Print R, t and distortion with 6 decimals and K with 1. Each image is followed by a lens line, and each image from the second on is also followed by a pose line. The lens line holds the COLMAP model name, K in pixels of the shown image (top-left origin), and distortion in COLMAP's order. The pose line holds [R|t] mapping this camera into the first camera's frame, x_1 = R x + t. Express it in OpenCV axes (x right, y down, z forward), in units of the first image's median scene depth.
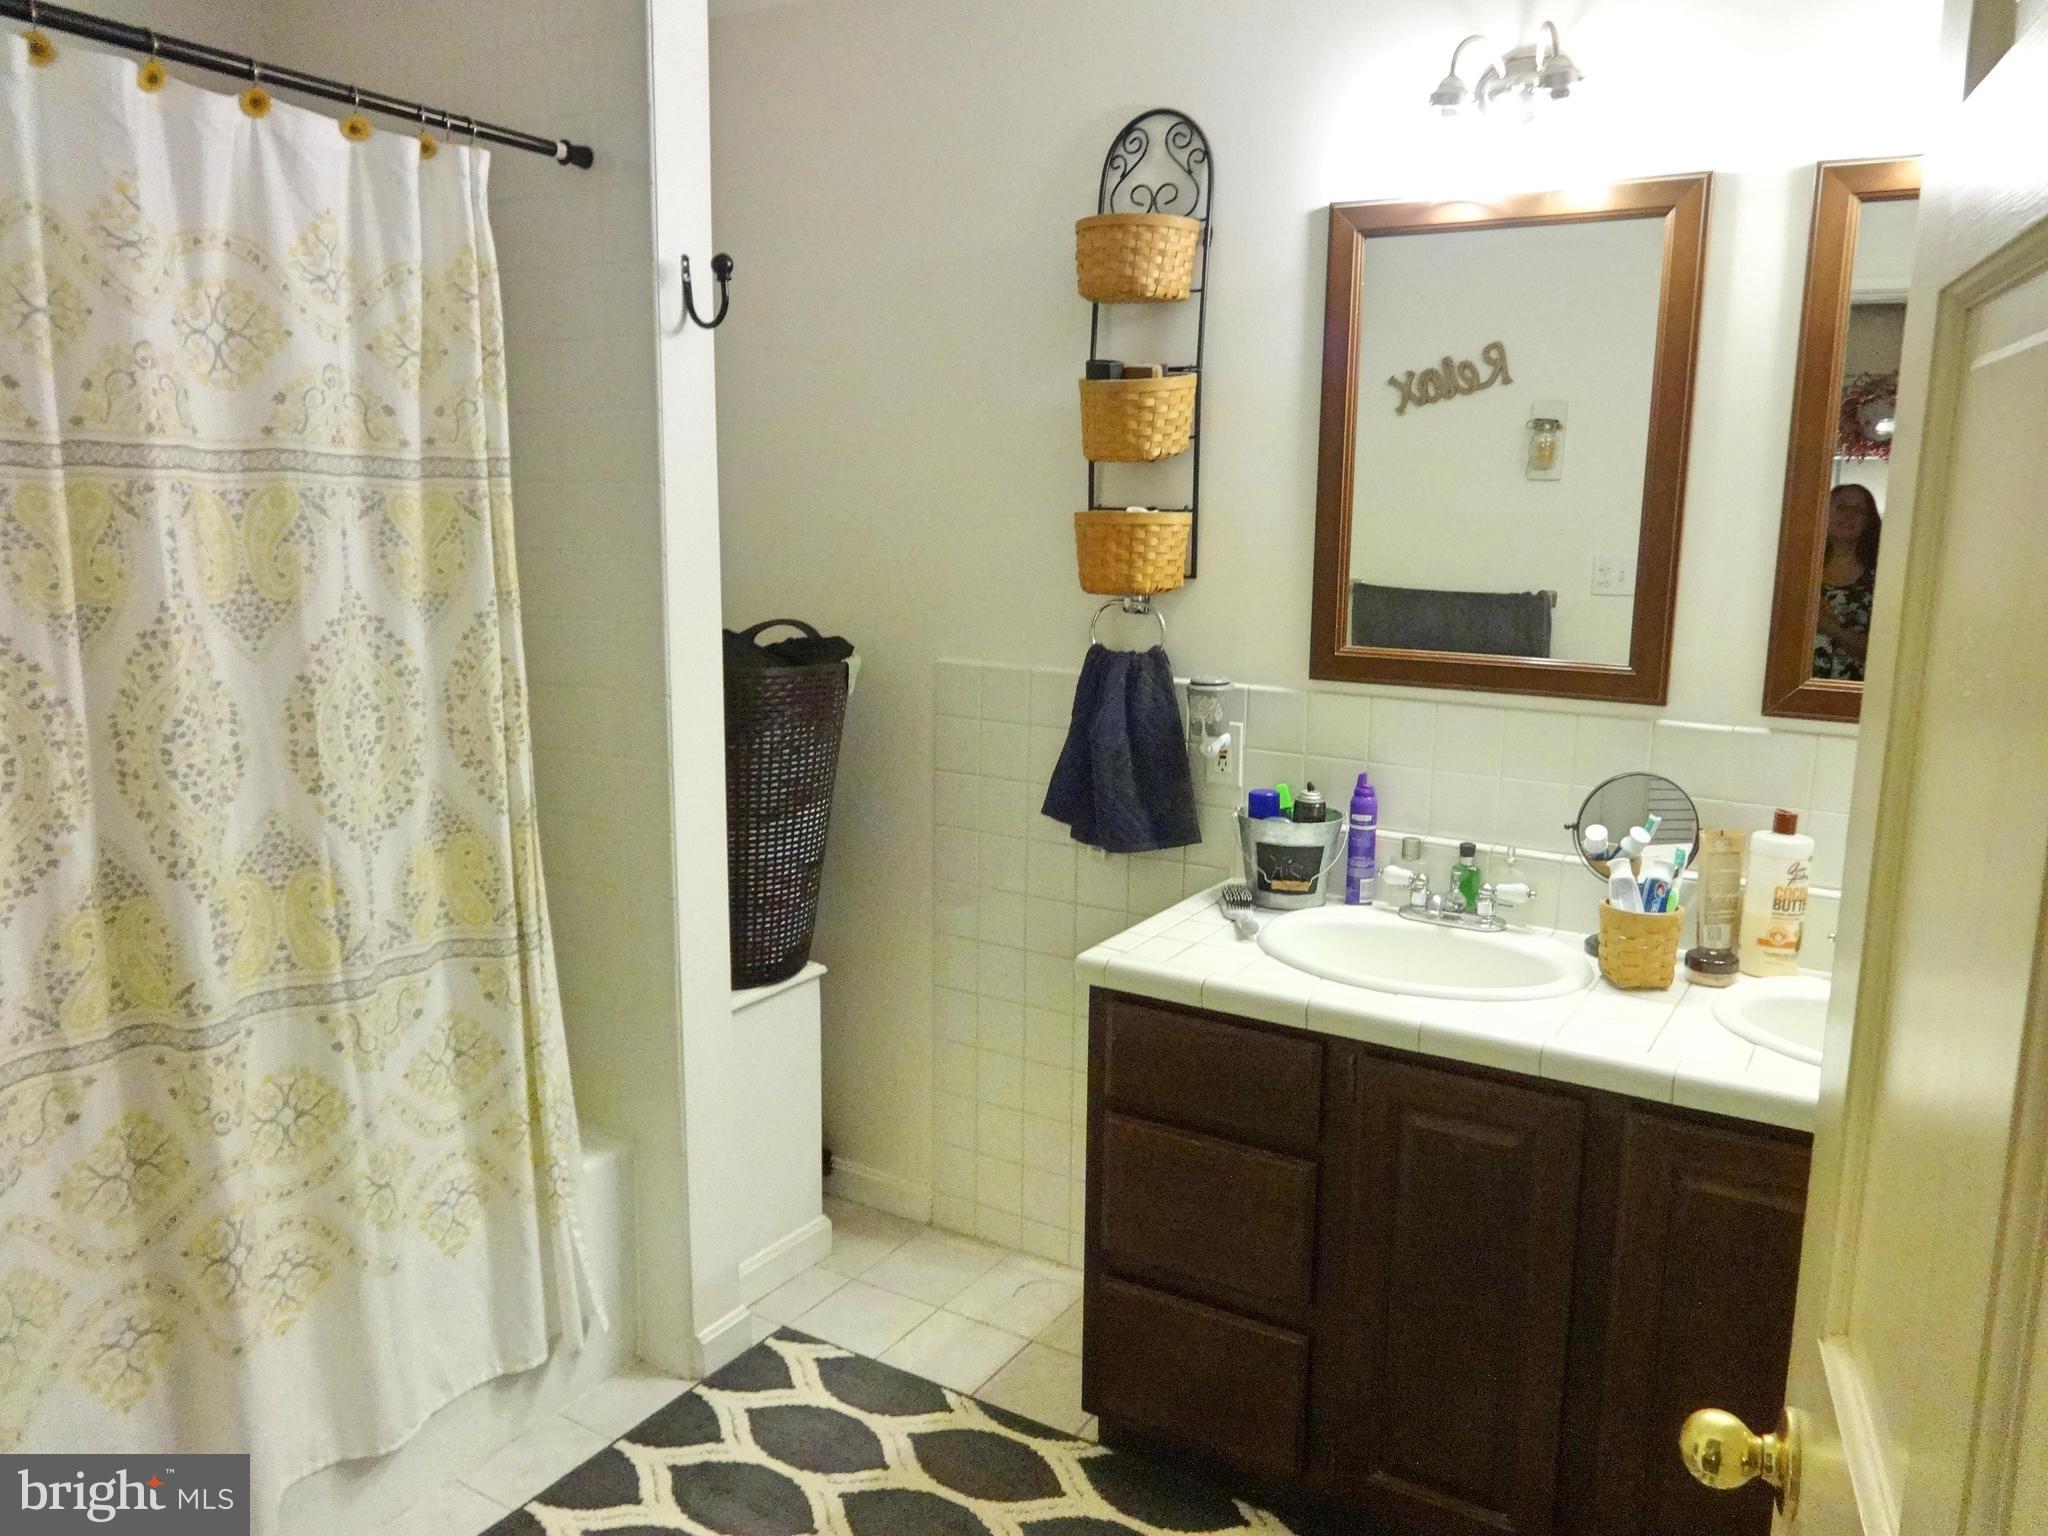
lens RADIAL K [[1536.7, 0, 1028.6], [0, 1536.7, 755.5], [0, 0, 1]] dist [-0.005681, 0.006516]
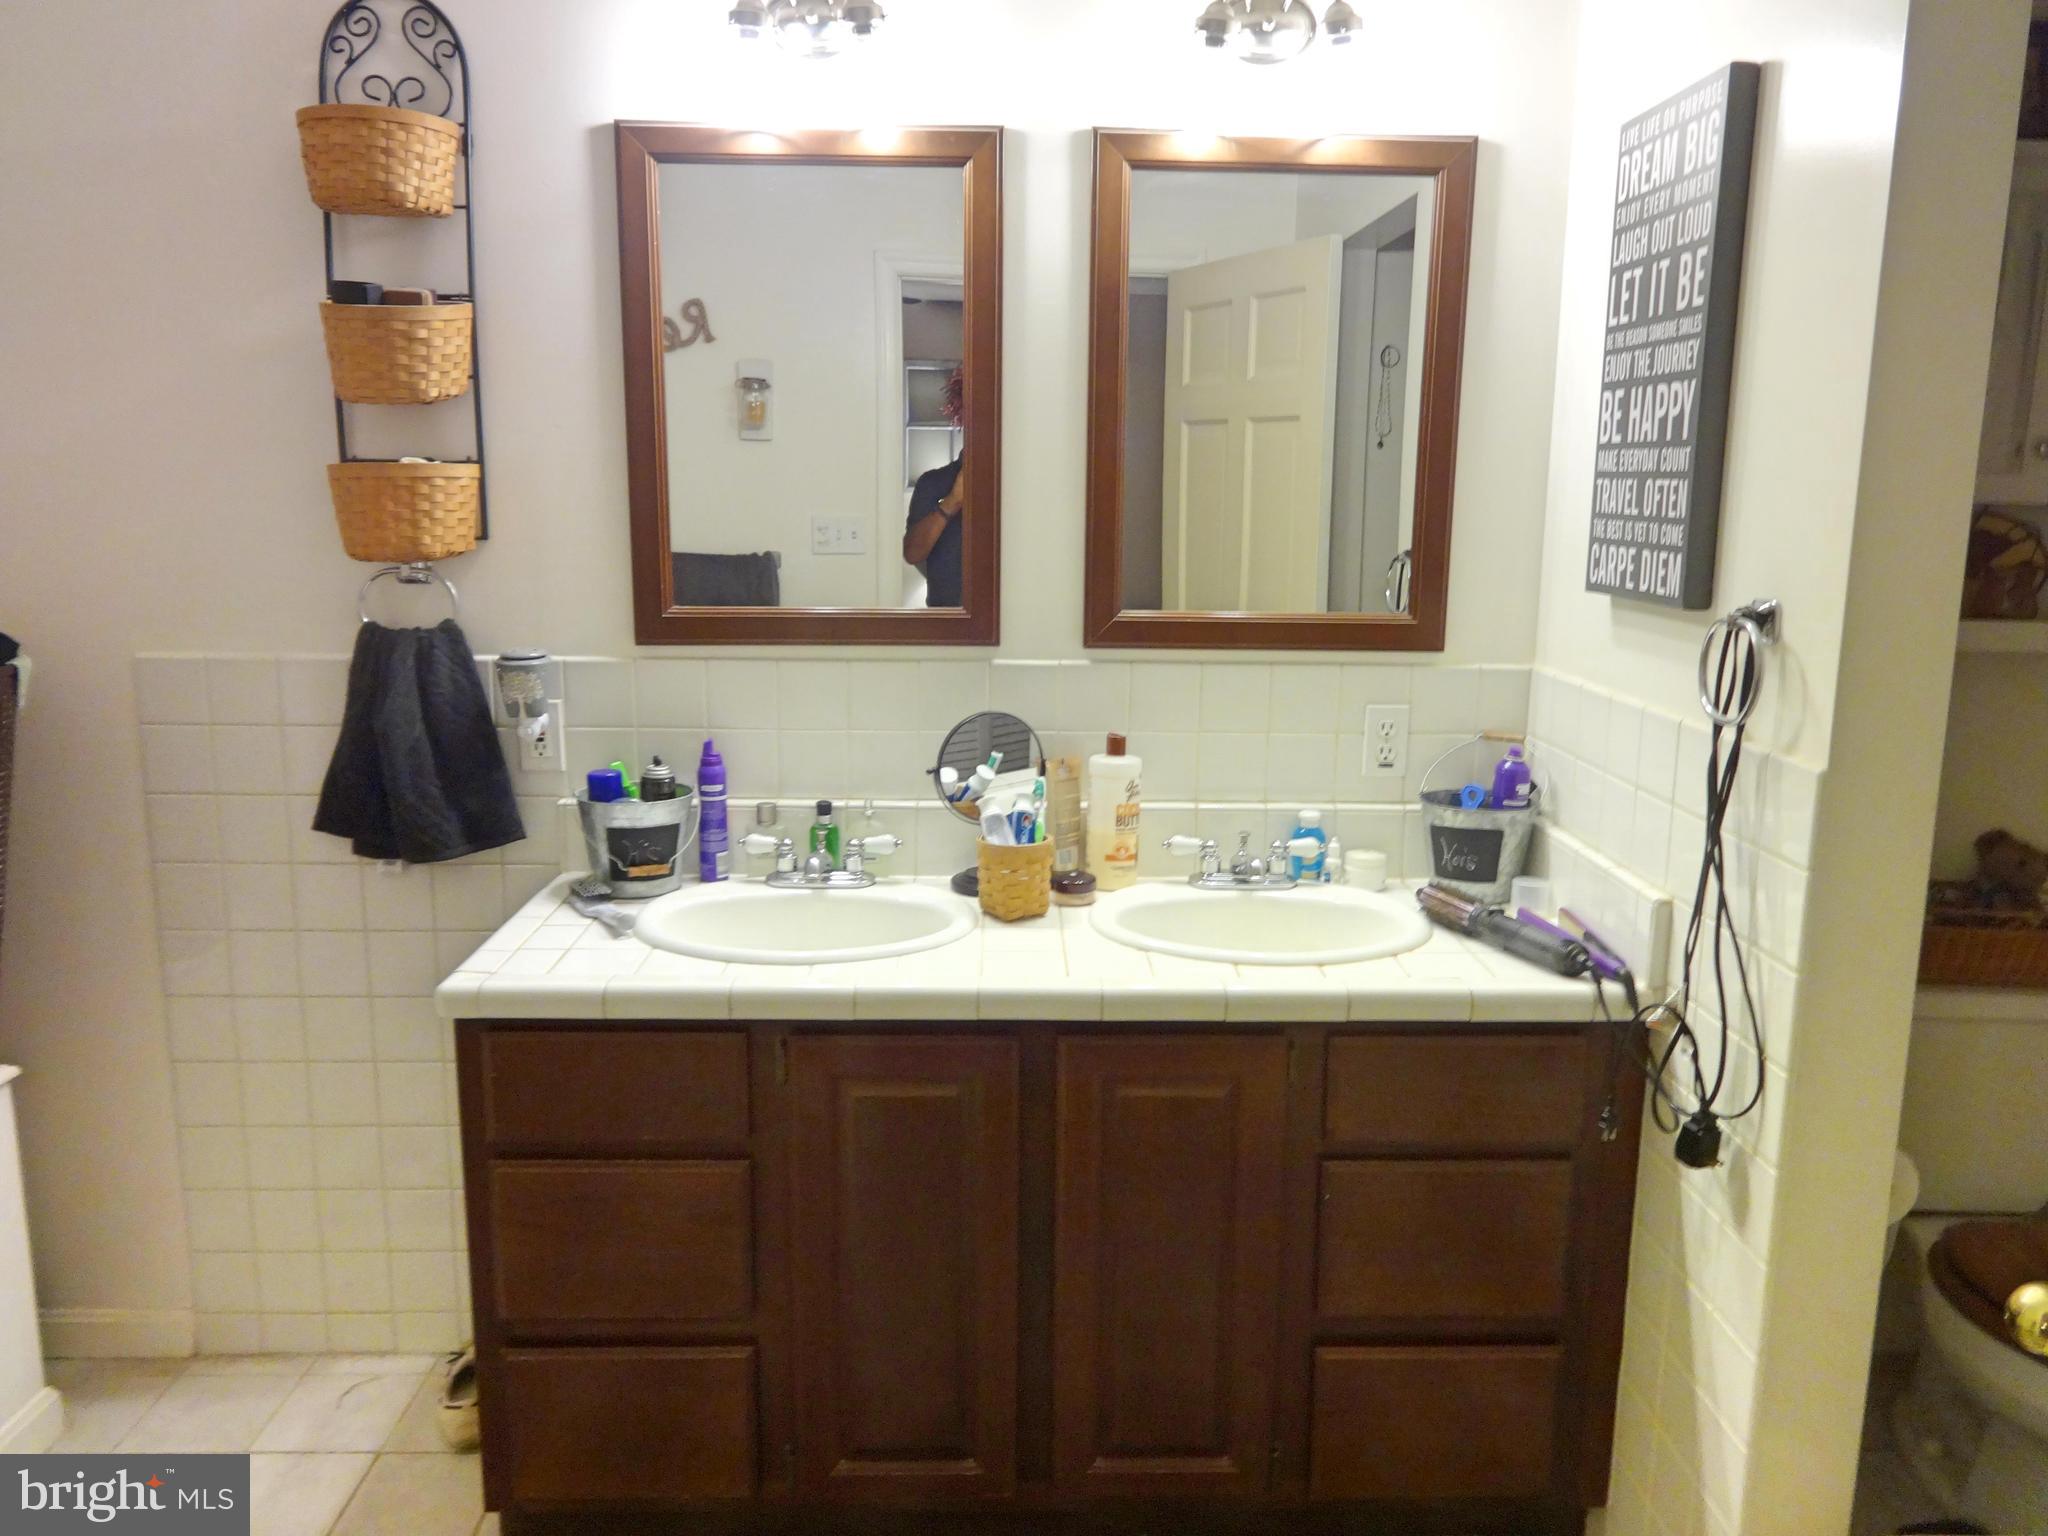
lens RADIAL K [[1536.7, 0, 1028.6], [0, 1536.7, 755.5], [0, 0, 1]] dist [-0.005681, 0.006516]
pose [[0.842102, -0.103771, 0.529241, -0.114041], [0.095633, 0.994495, 0.042830, -0.000984], [-0.530772, 0.014546, 0.847390, 0.102222]]
